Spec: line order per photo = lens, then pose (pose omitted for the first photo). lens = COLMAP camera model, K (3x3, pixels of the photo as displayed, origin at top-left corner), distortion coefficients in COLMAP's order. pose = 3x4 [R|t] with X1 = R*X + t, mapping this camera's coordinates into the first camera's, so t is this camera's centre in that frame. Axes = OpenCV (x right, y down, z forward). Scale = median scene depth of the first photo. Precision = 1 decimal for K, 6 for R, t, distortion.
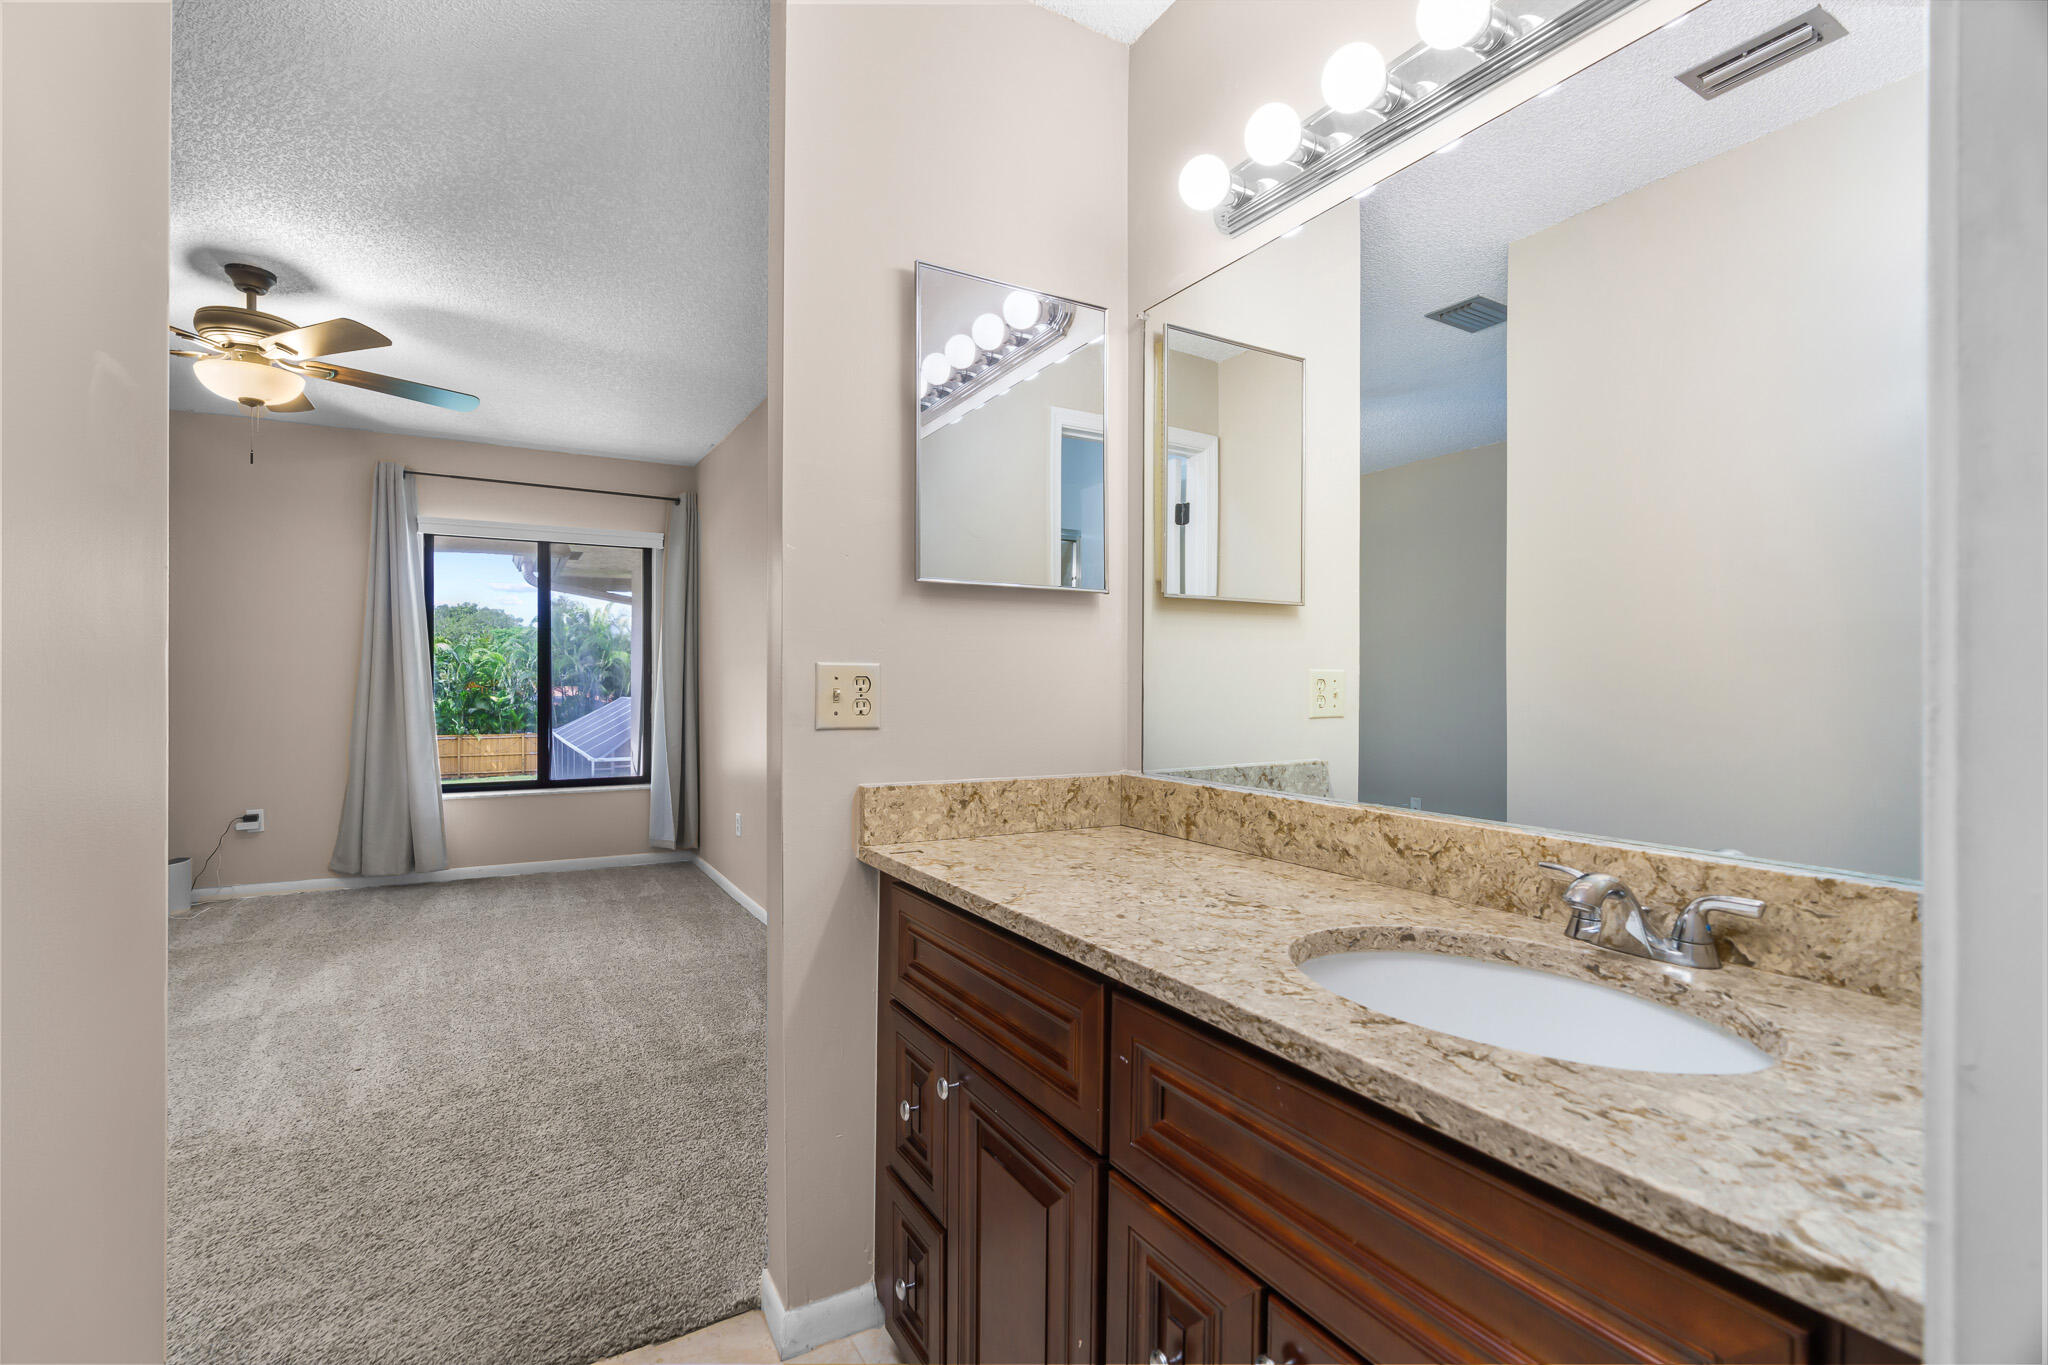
lens RADIAL K [[923.4, 0, 1009.4], [0, 923.4, 681.2], [0, 0, 1]] dist [-0.007783, 0.003238]
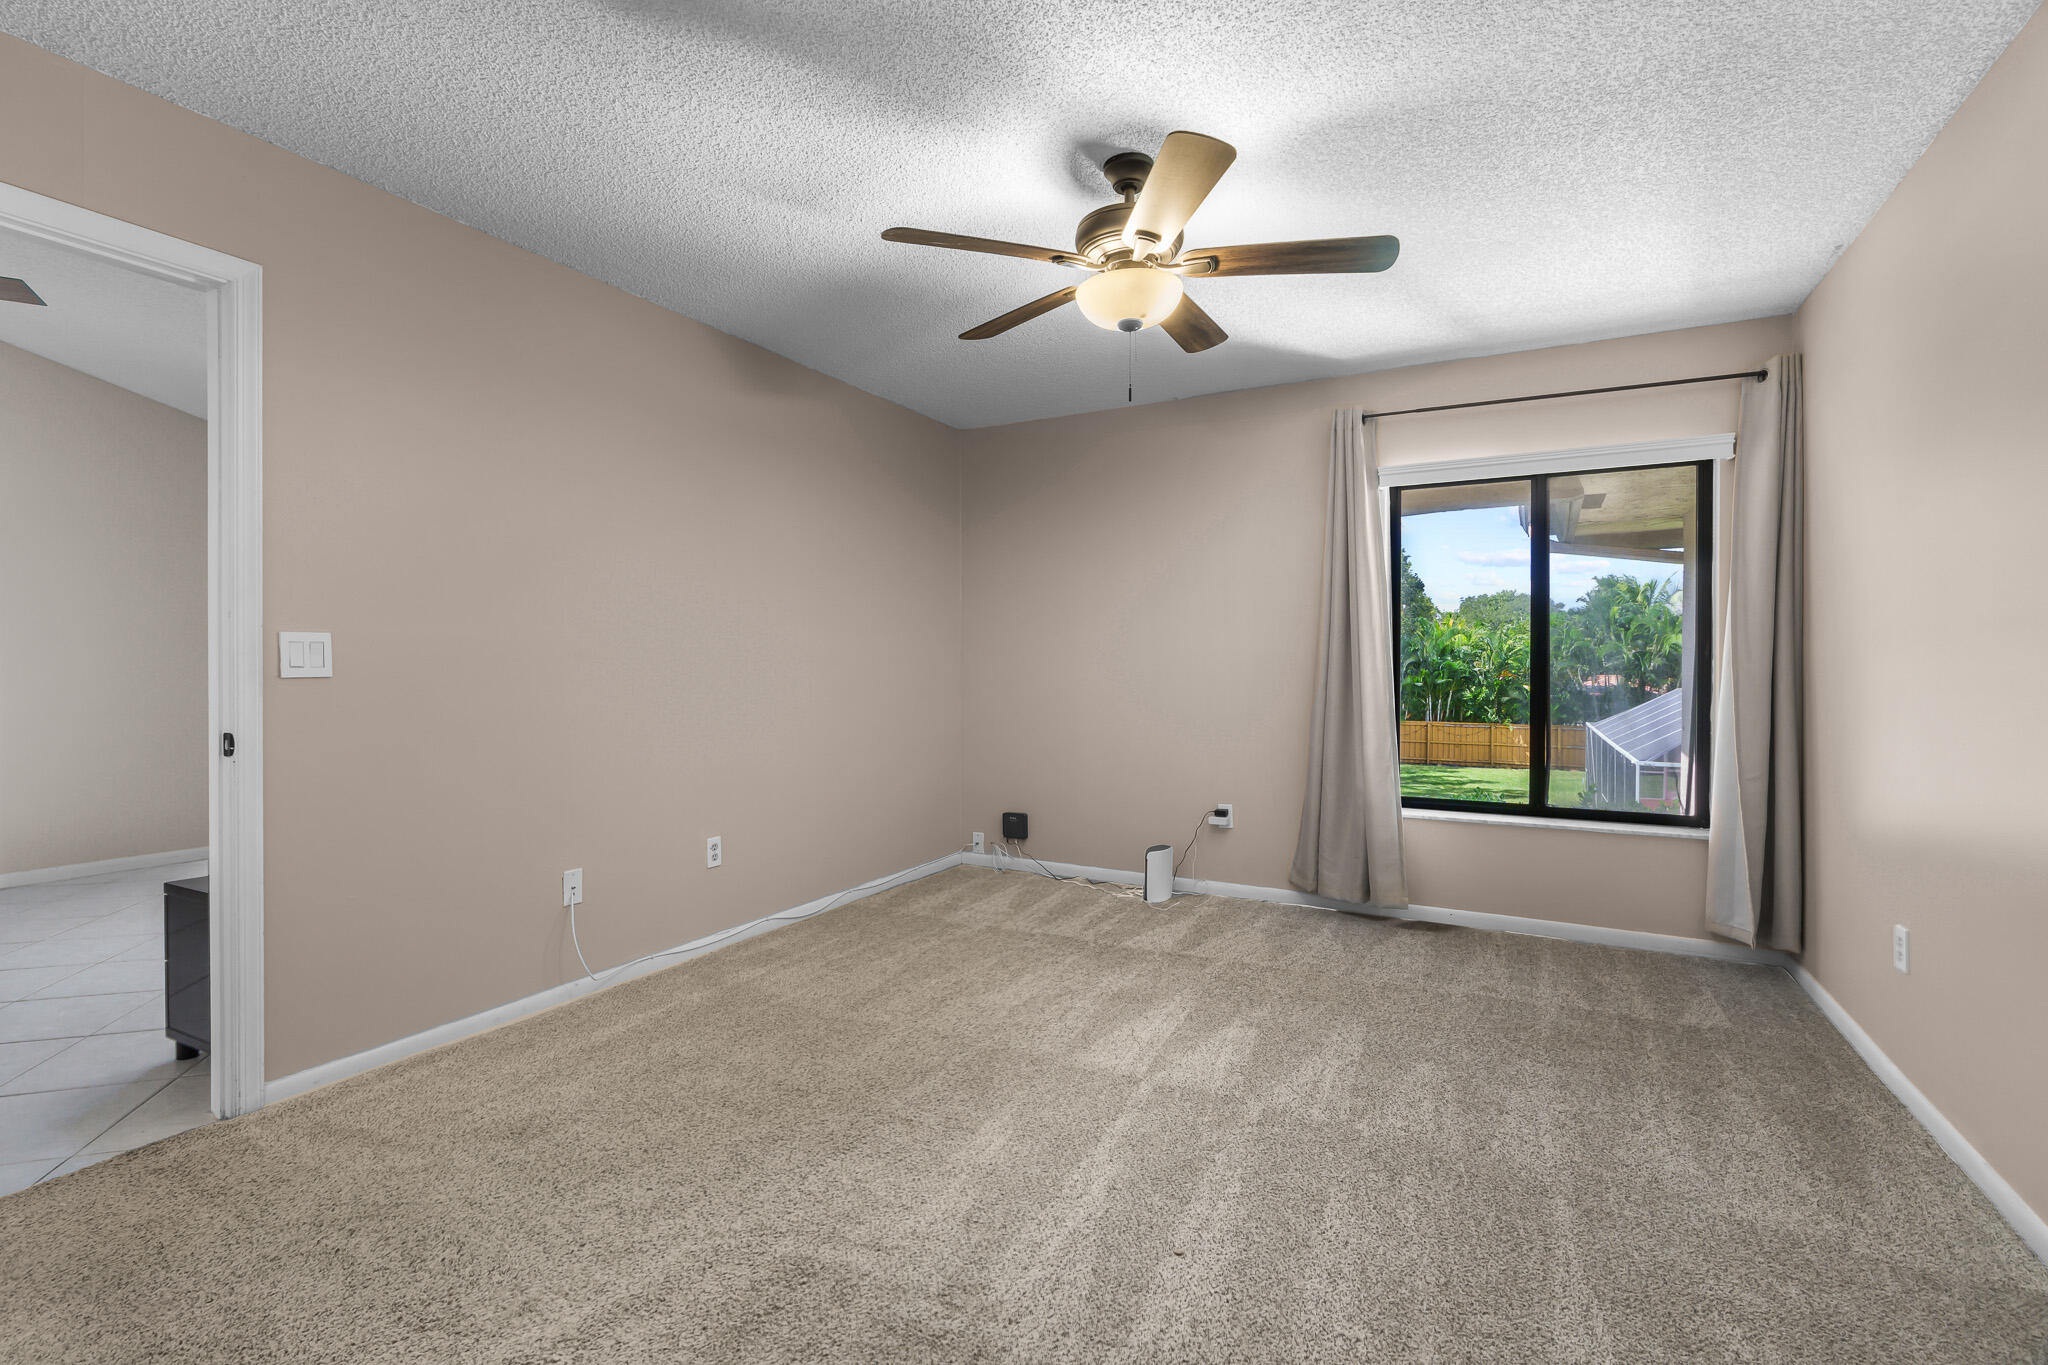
lens RADIAL K [[921.9, 0, 1018.5], [0, 921.9, 678.0], [0, 0, 1]] dist [-0.007013, -0.000040]
pose [[0.519756, 0.007654, -0.854281, -0.105911], [0.000506, 0.999957, 0.009267, -0.000250], [0.854315, -0.005249, 0.519730, 0.291142]]
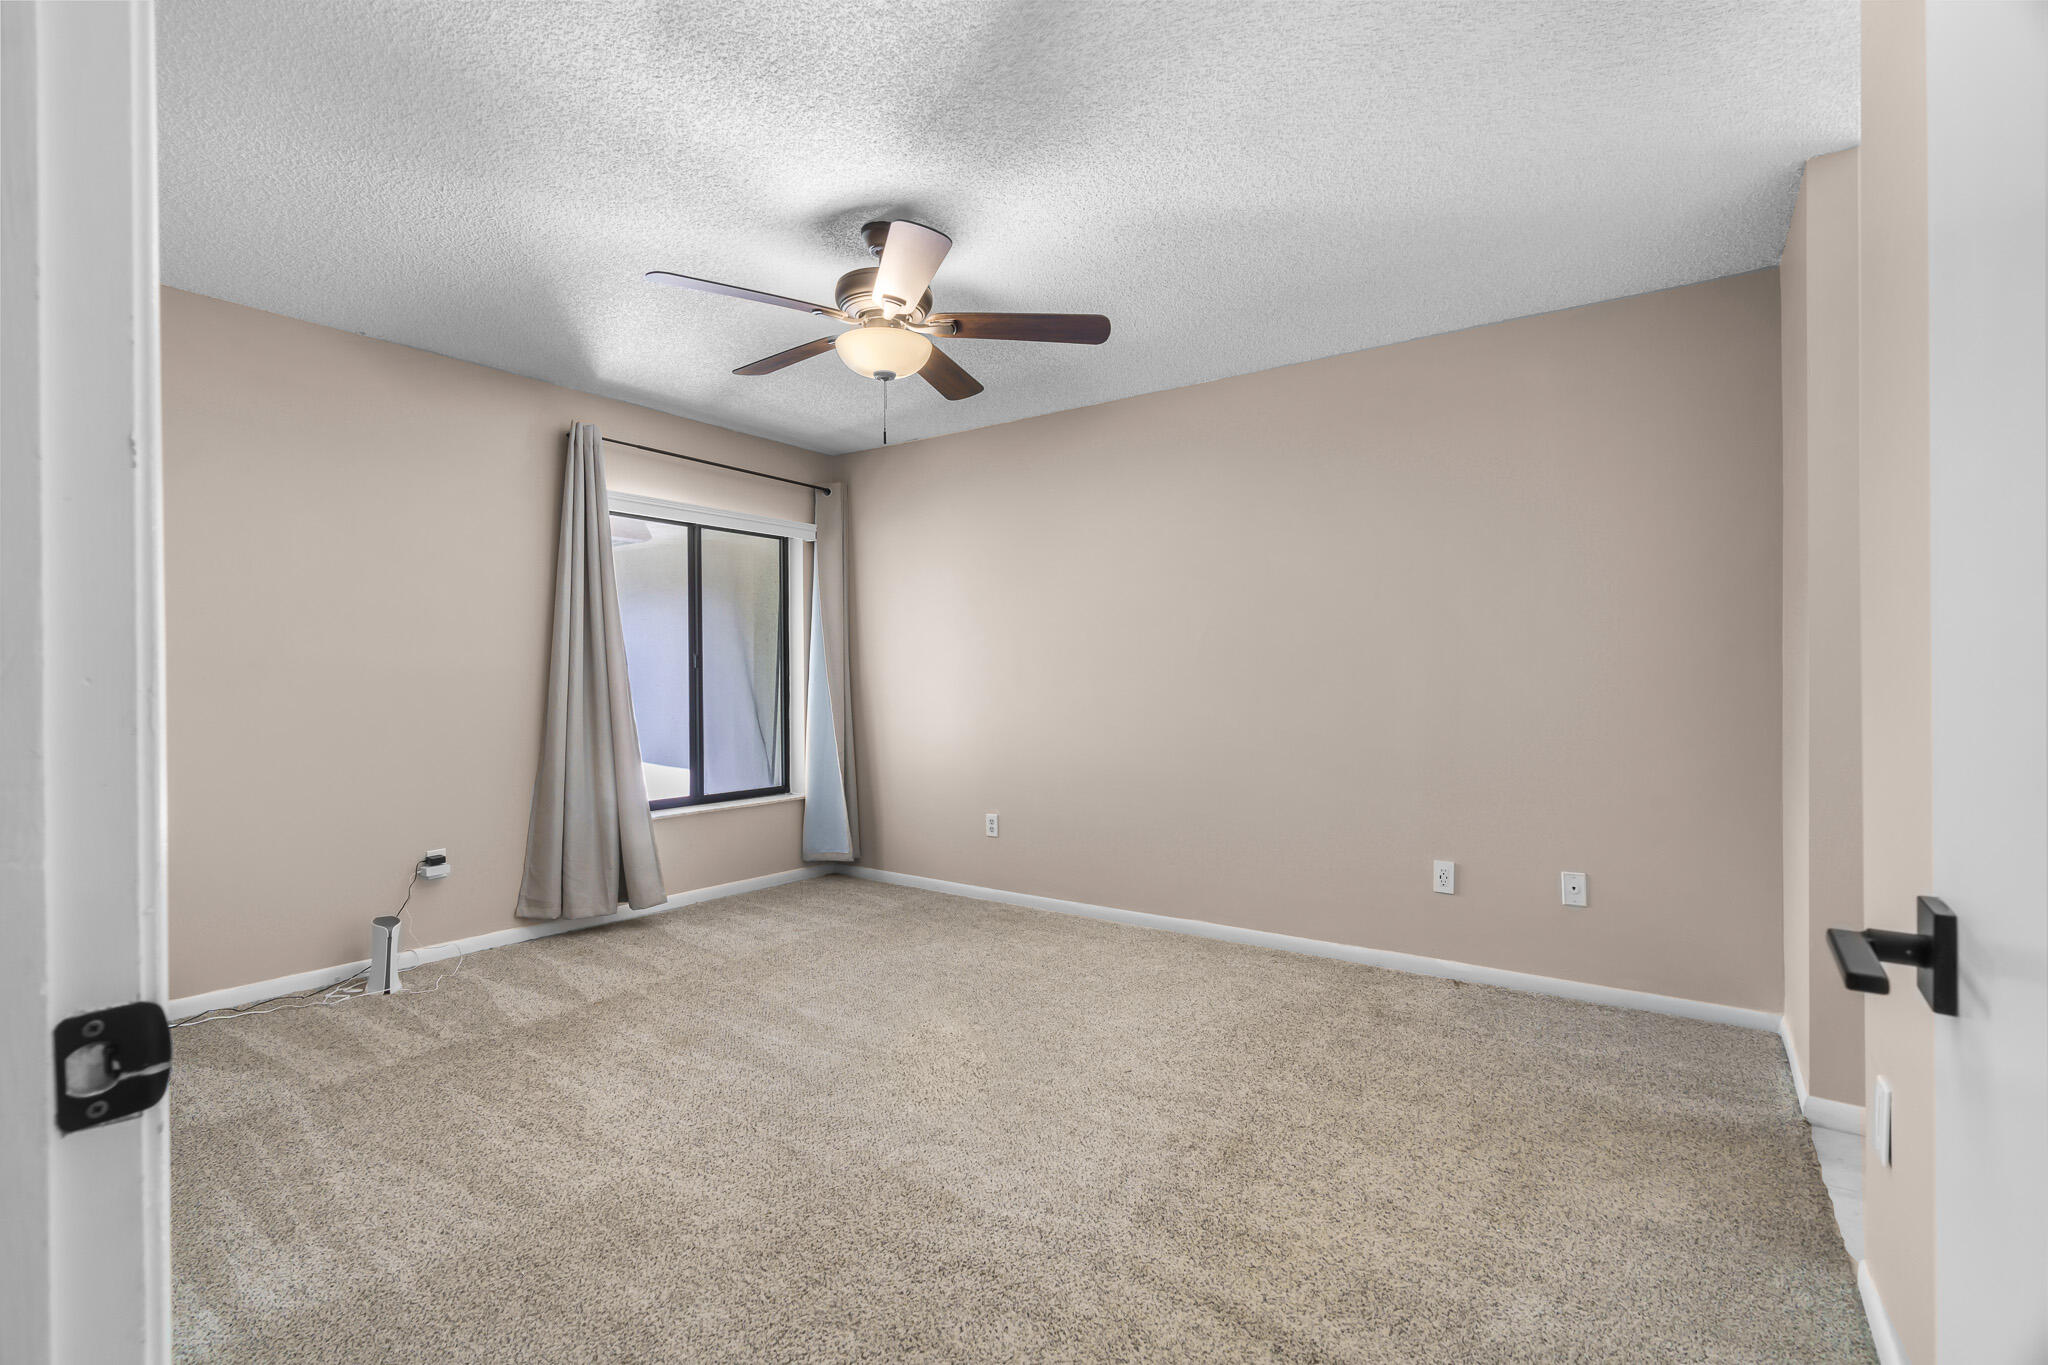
lens RADIAL K [[933.0, 0, 977.0], [0, 933.0, 680.3], [0, 0, 1]] dist [-0.002115, 0.000039]
pose [[0.924202, -0.009028, 0.381798, -0.628859], [0.007613, 0.999957, 0.005218, -0.005978], [-0.381829, -0.001916, 0.924231, 0.072509]]
